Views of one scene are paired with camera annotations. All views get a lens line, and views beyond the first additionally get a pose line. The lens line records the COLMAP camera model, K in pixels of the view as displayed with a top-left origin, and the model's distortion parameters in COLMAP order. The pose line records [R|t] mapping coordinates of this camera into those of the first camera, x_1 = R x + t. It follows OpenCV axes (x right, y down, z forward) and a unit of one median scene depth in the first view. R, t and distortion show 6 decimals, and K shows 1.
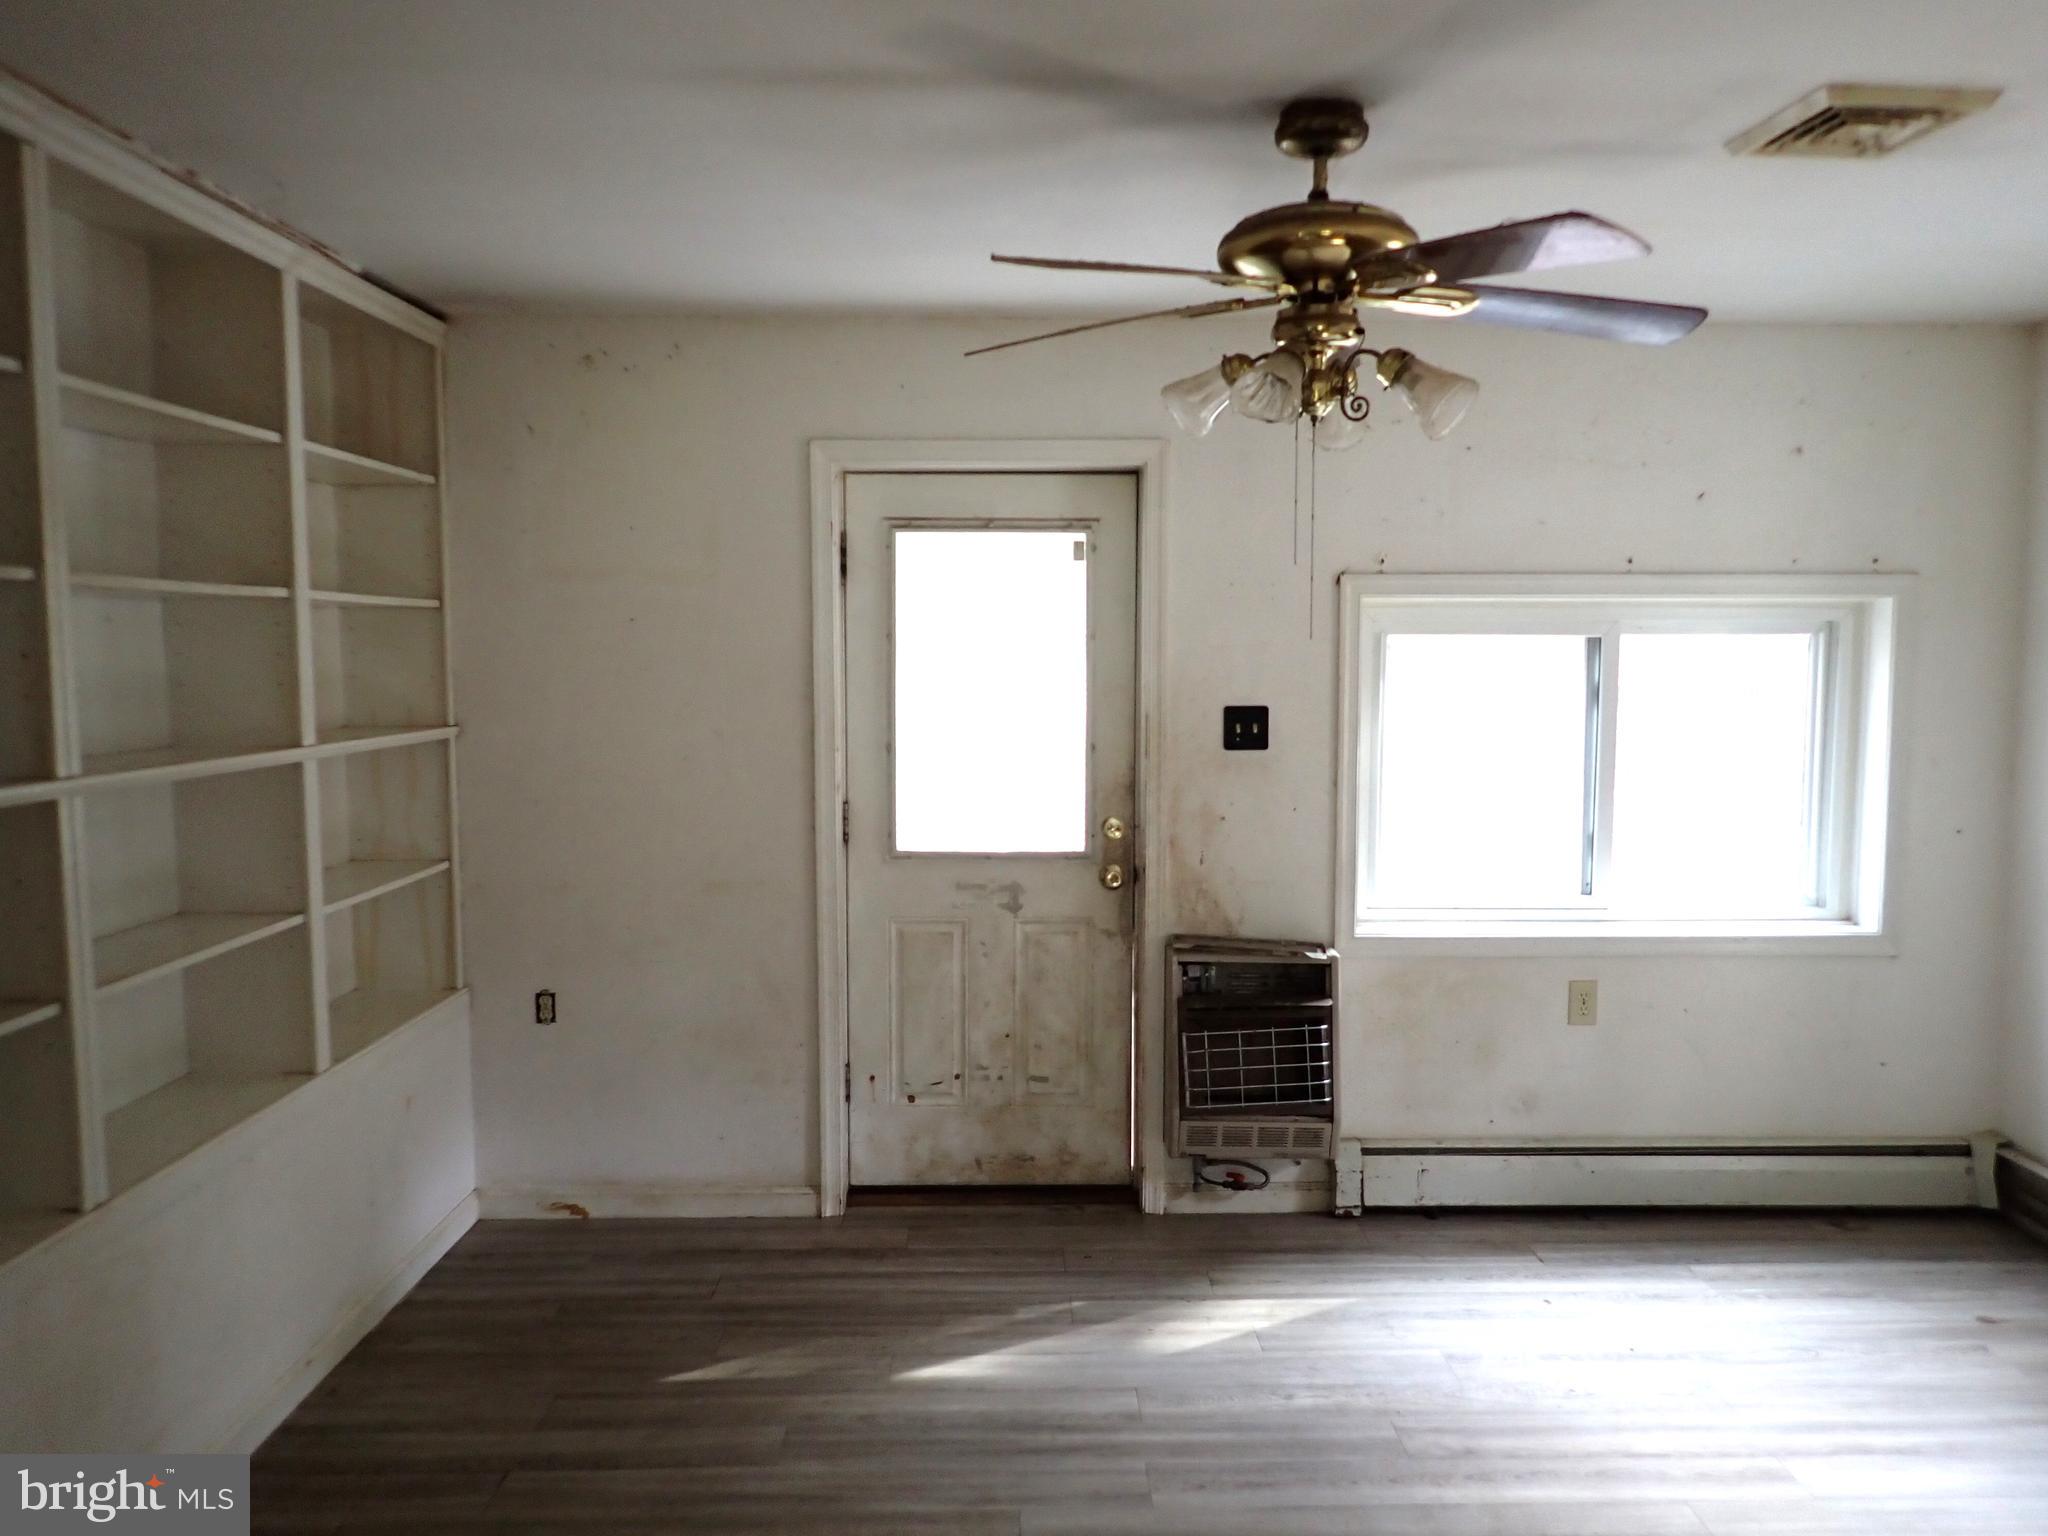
lens RADIAL K [[1516.0, 0, 1030.4], [0, 1516.0, 770.5], [0, 0, 1]] dist [0.004050, 0.003332]
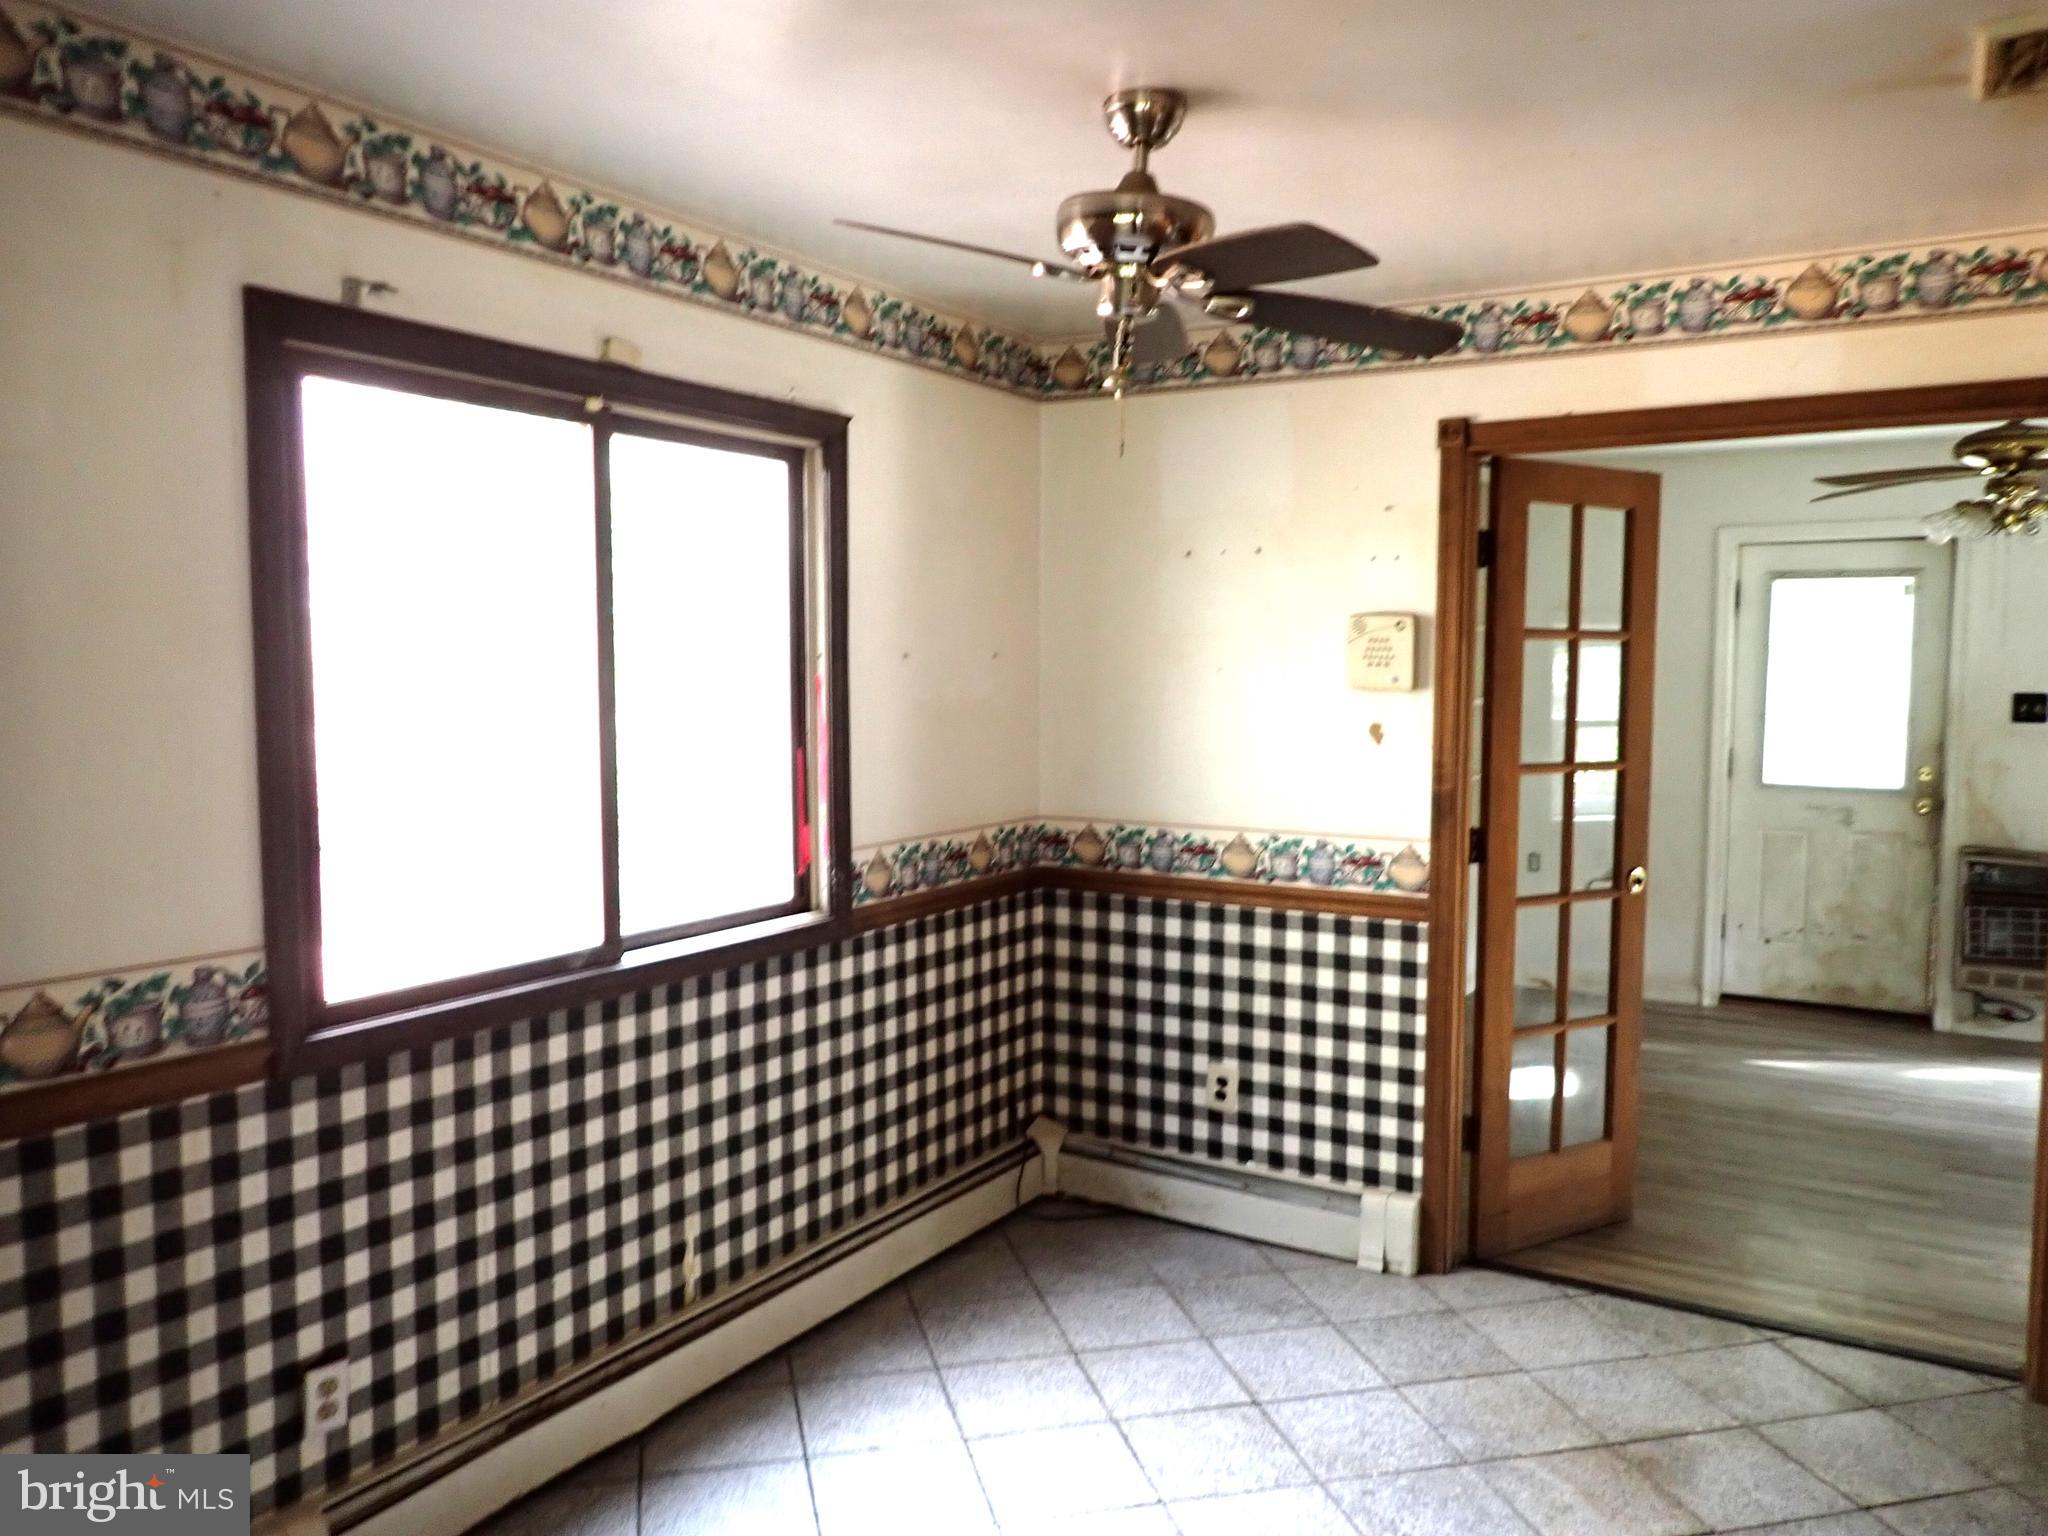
lens RADIAL K [[1516.0, 0, 1027.1], [0, 1516.0, 779.3], [0, 0, 1]] dist [0.004050, 0.003332]
pose [[0.848288, 0.045582, -0.527570, 0.094573], [-0.045919, 0.998867, 0.012469, 0.065842], [0.527540, 0.013648, 0.849420, -0.754084]]
